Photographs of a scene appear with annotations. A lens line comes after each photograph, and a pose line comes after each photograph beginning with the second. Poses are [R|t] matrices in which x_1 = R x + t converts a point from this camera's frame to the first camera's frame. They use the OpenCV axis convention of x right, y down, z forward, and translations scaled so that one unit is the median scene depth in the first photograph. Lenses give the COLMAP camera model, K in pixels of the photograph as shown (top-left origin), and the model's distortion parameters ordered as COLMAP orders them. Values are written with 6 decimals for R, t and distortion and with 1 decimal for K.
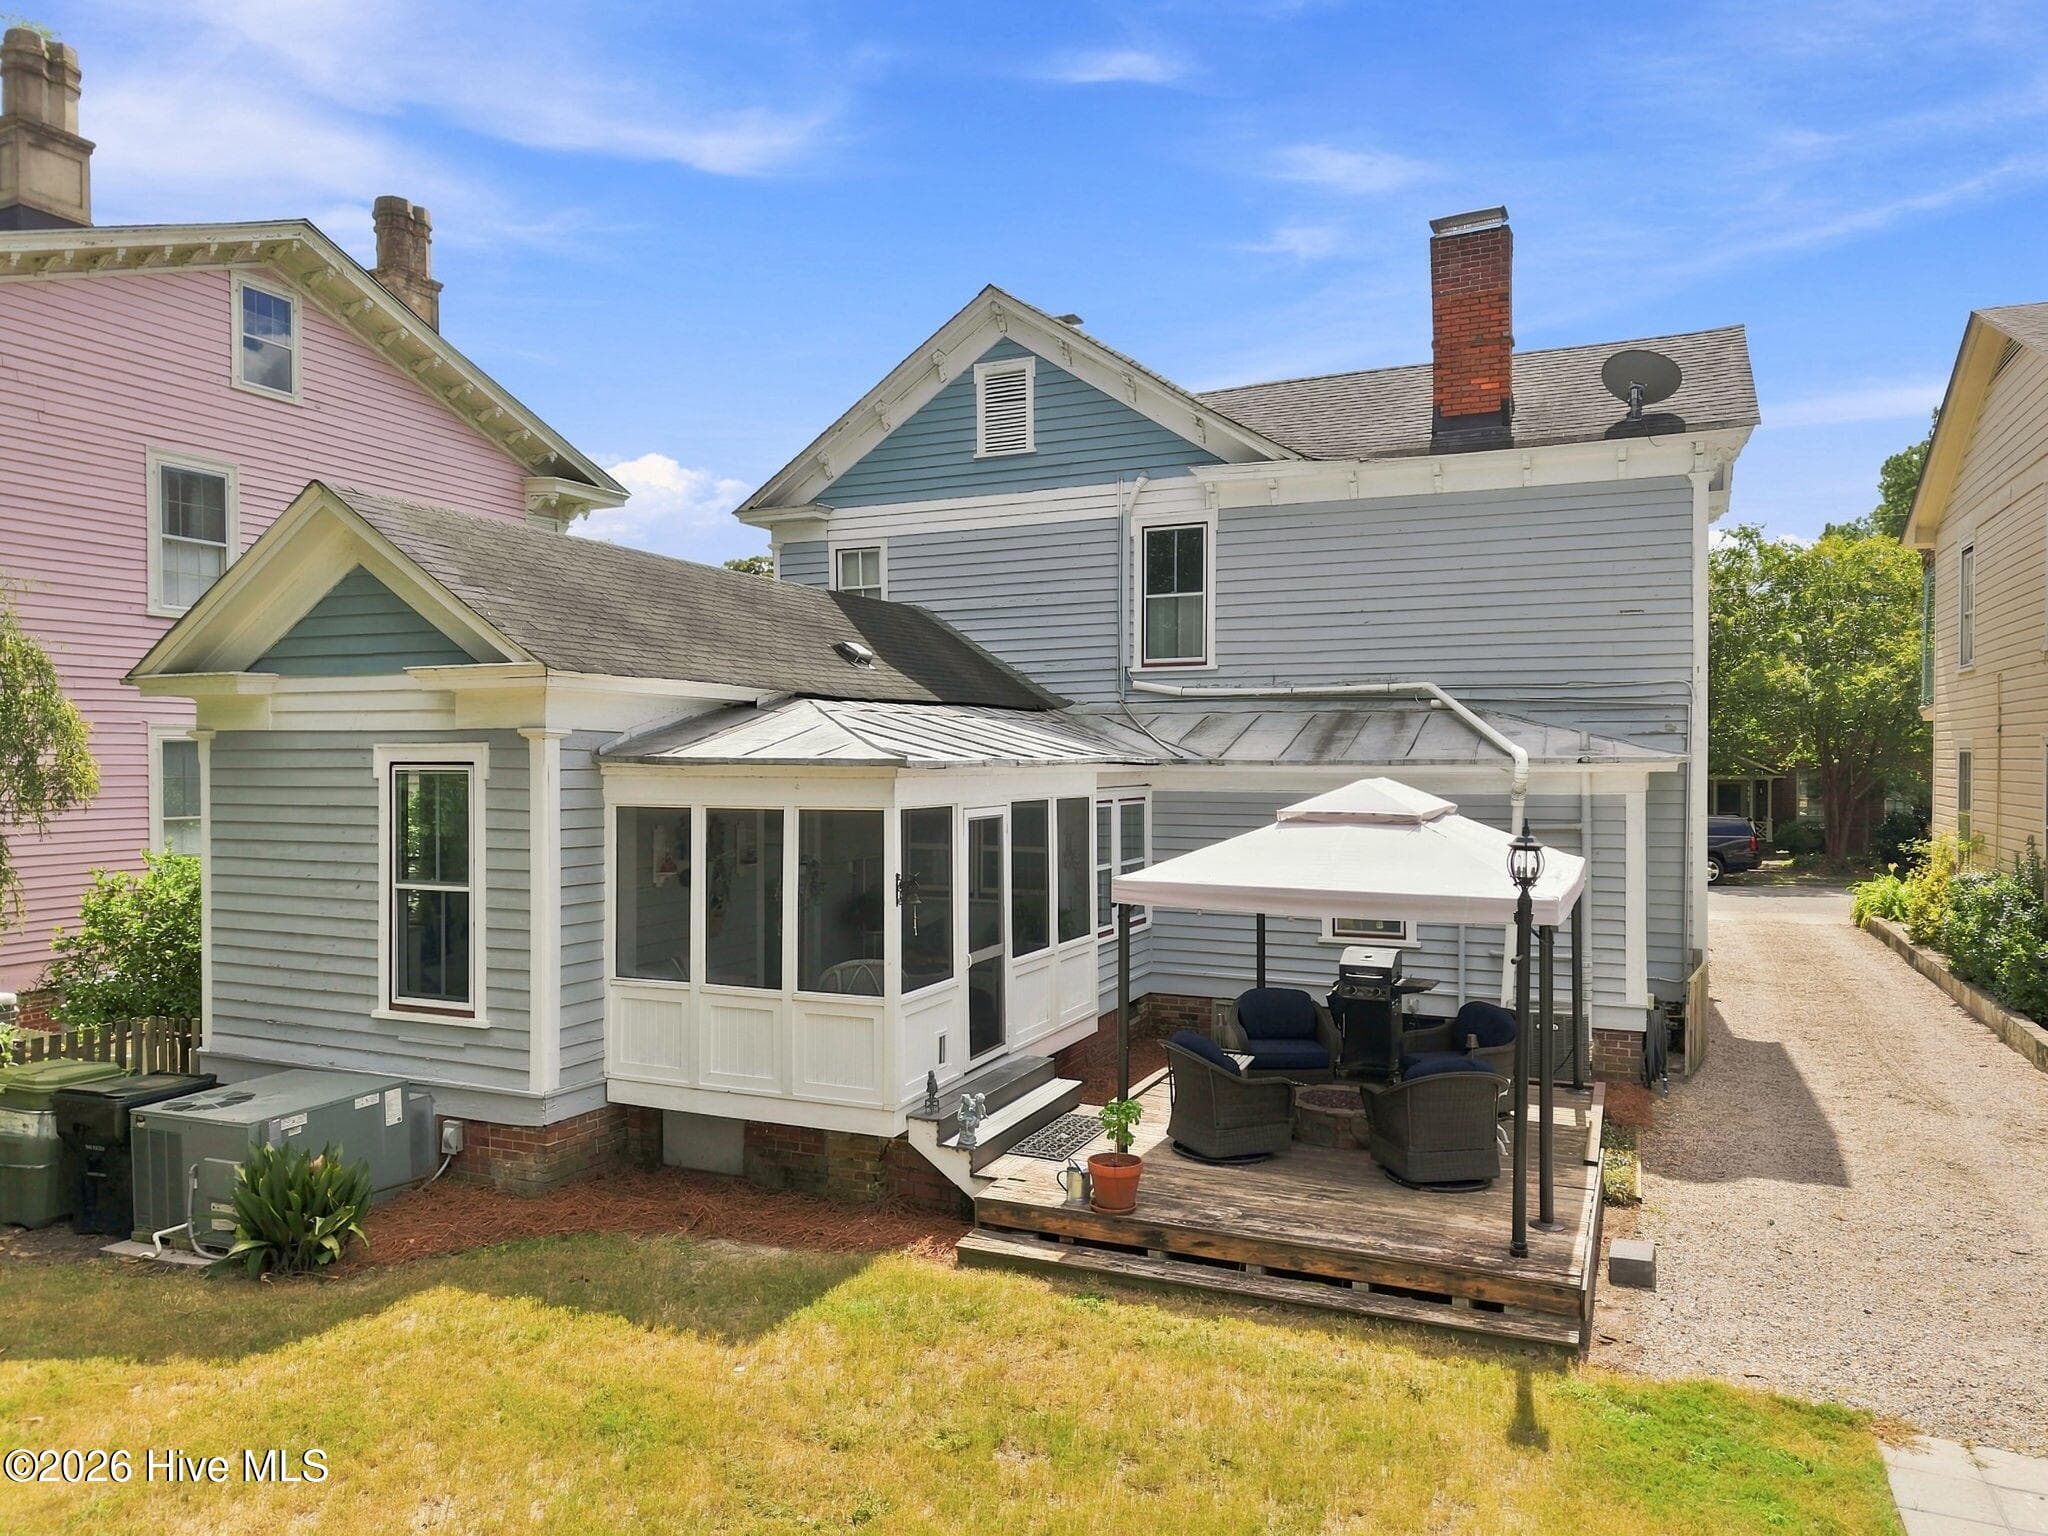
lens RADIAL K [[1368.0, 0, 1026.6], [0, 1368.0, 782.5], [0, 0, 1]] dist [0.049751, -0.062118]
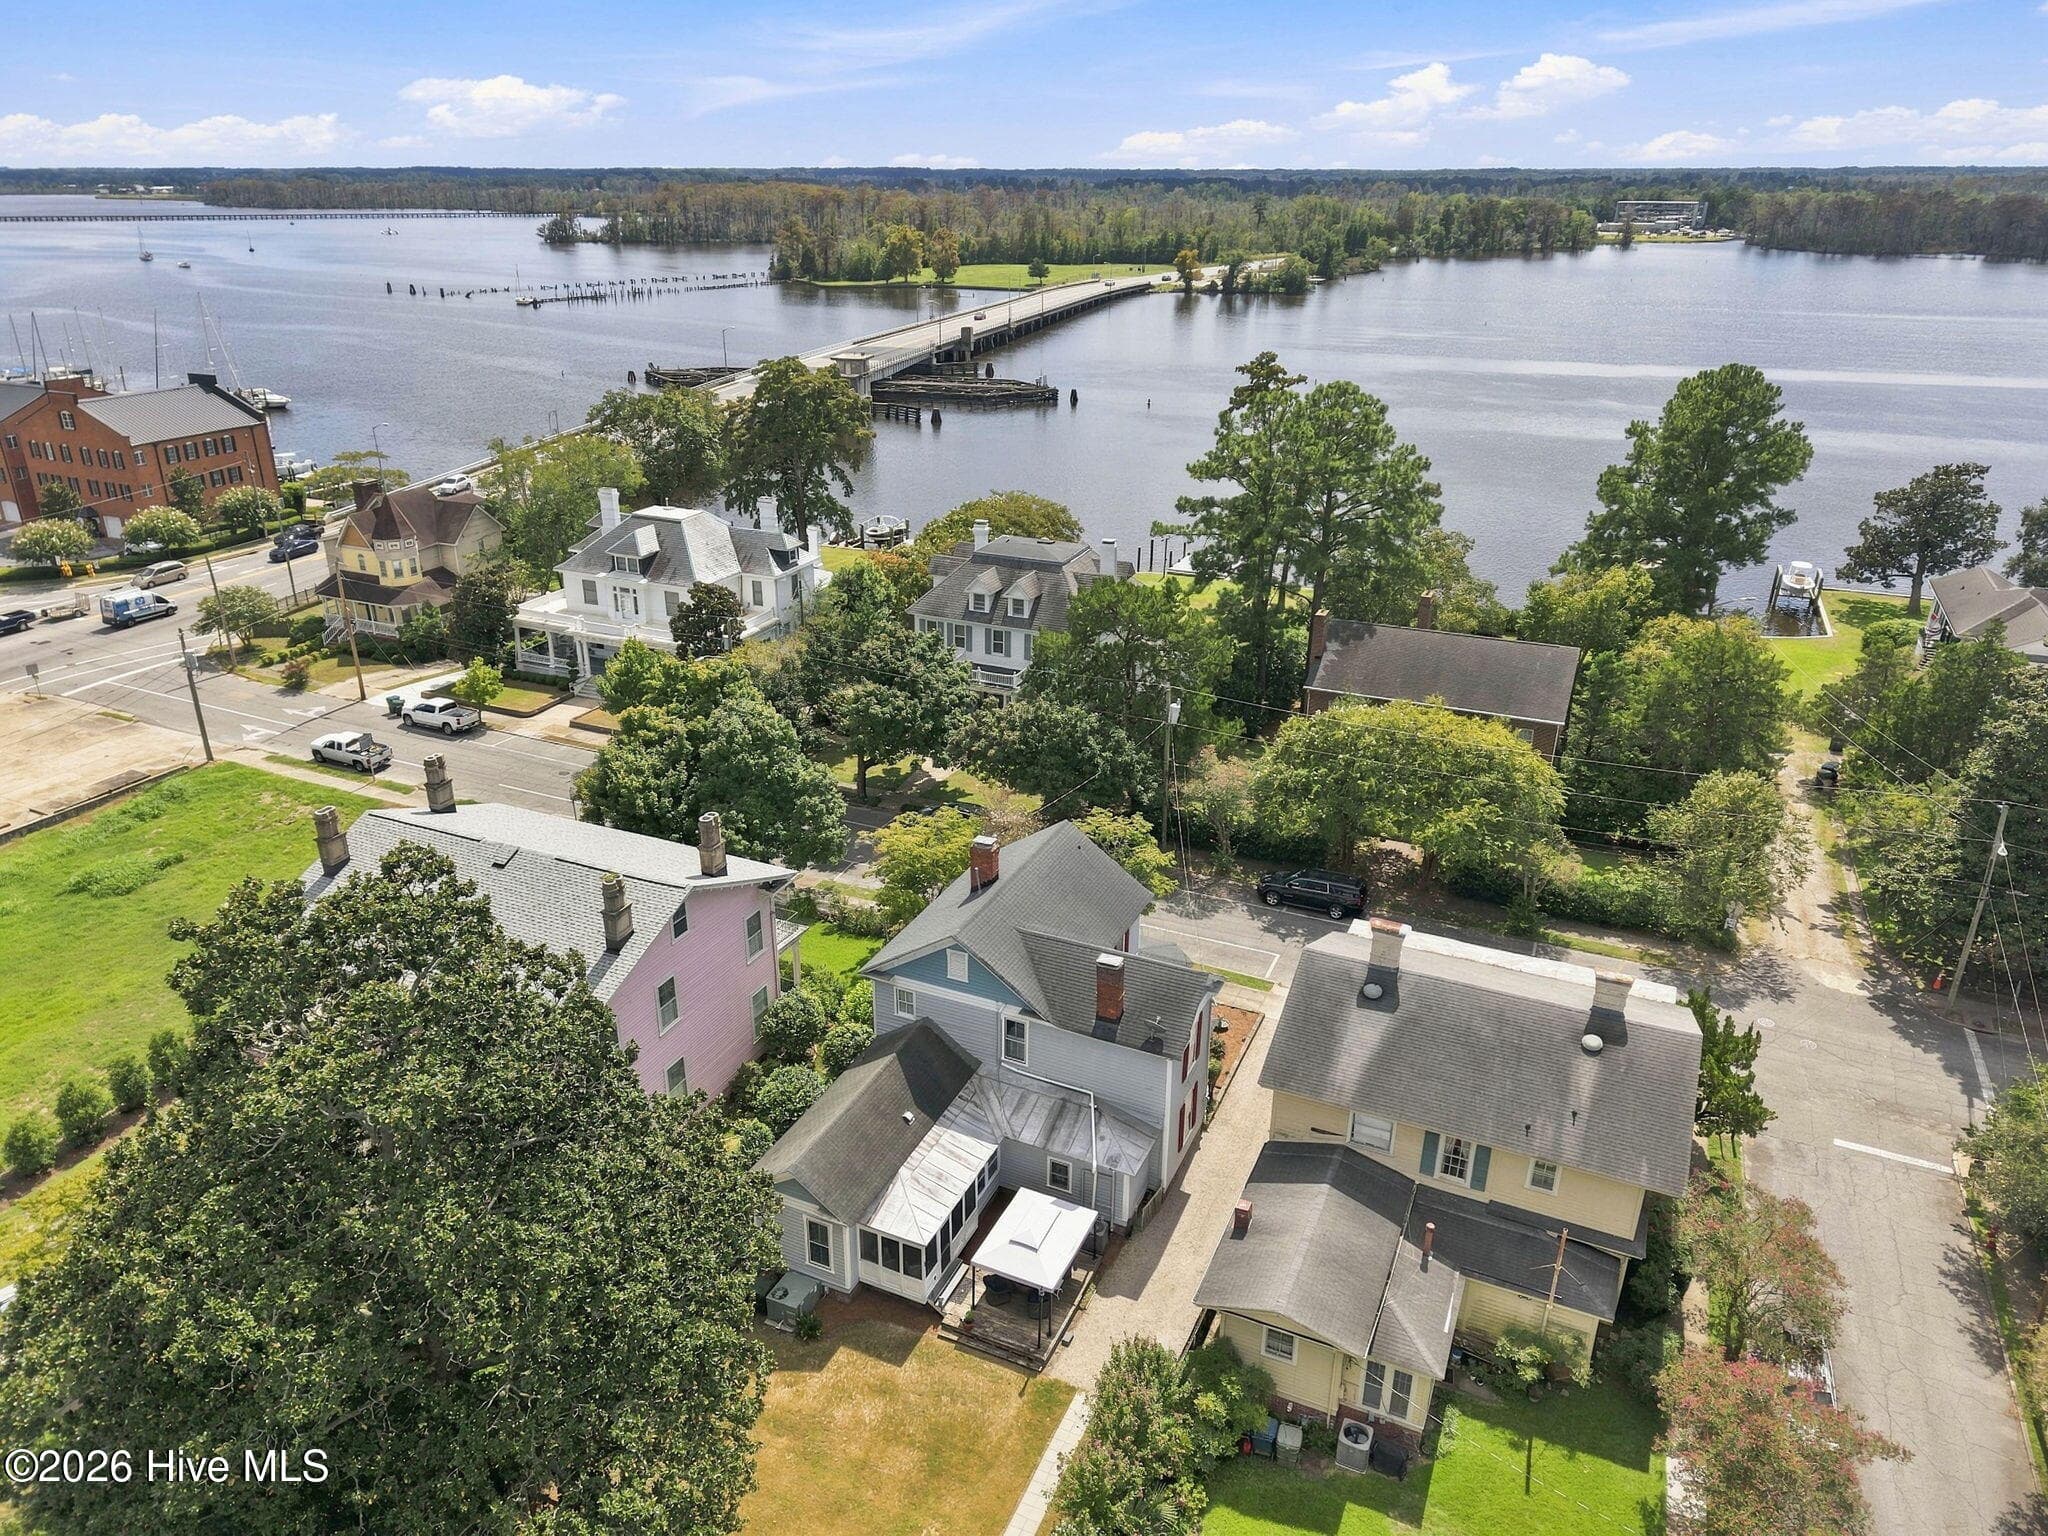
lens RADIAL K [[1368.0, 0, 1026.6], [0, 1368.0, 782.5], [0, 0, 1]] dist [0.049751, -0.062118]
pose [[0.999861, -0.000409, -0.016672, 0.310025], [0.007119, 0.914509, 0.404503, -3.085504], [0.015081, -0.404565, 0.914385, -2.447134]]
